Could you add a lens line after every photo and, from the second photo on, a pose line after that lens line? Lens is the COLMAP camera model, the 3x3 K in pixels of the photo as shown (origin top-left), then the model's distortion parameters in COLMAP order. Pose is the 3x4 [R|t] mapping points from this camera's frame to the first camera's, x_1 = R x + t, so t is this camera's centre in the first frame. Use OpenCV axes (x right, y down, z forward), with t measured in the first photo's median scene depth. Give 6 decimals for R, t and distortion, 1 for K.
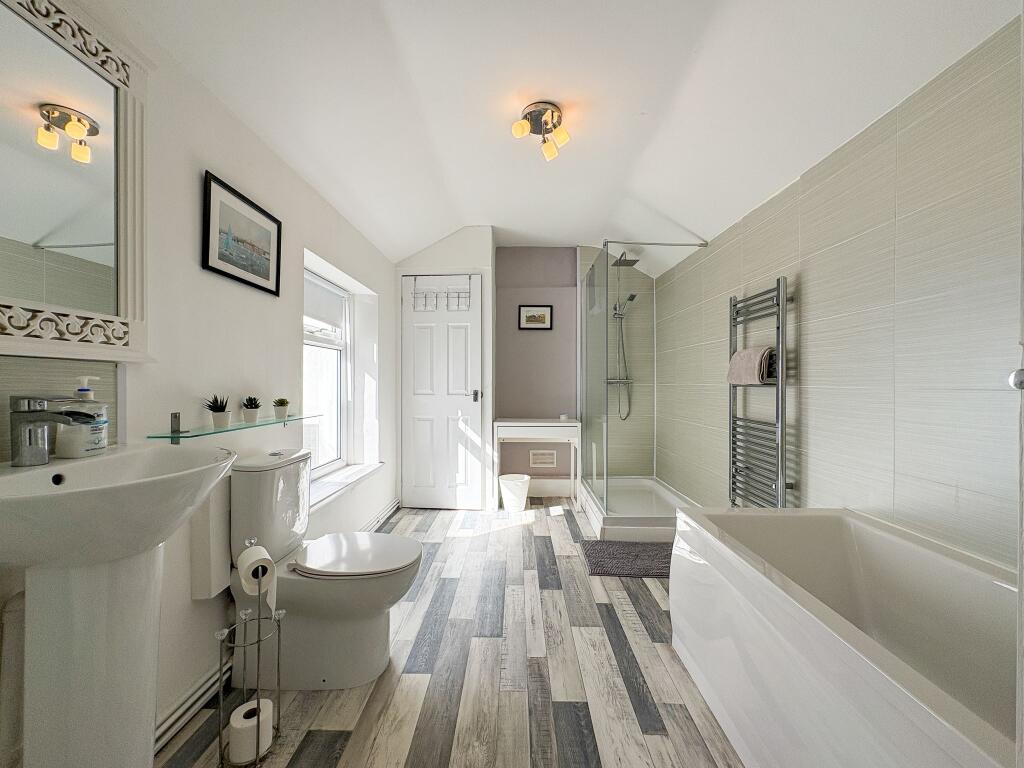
lens RADIAL K [[410.1, 0, 510.0], [0, 410.1, 380.4], [0, 0, 1]] dist [-0.000313, 0.000040]
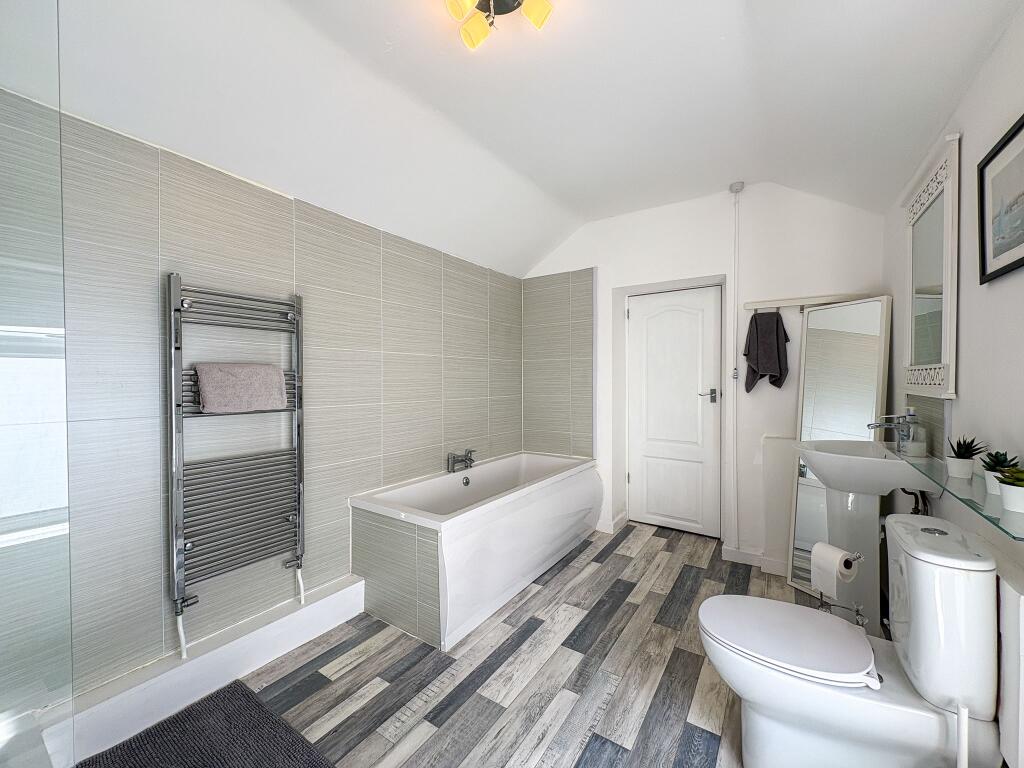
lens RADIAL K [[410.1, 0, 512.4], [0, 410.1, 383.7], [0, 0, 1]] dist [-0.000313, 0.000040]
pose [[-0.840974, -0.004575, 0.541056, -0.358237], [0.000150, 0.999962, 0.008688, -0.070573], [-0.541076, 0.007387, -0.840942, 1.984503]]
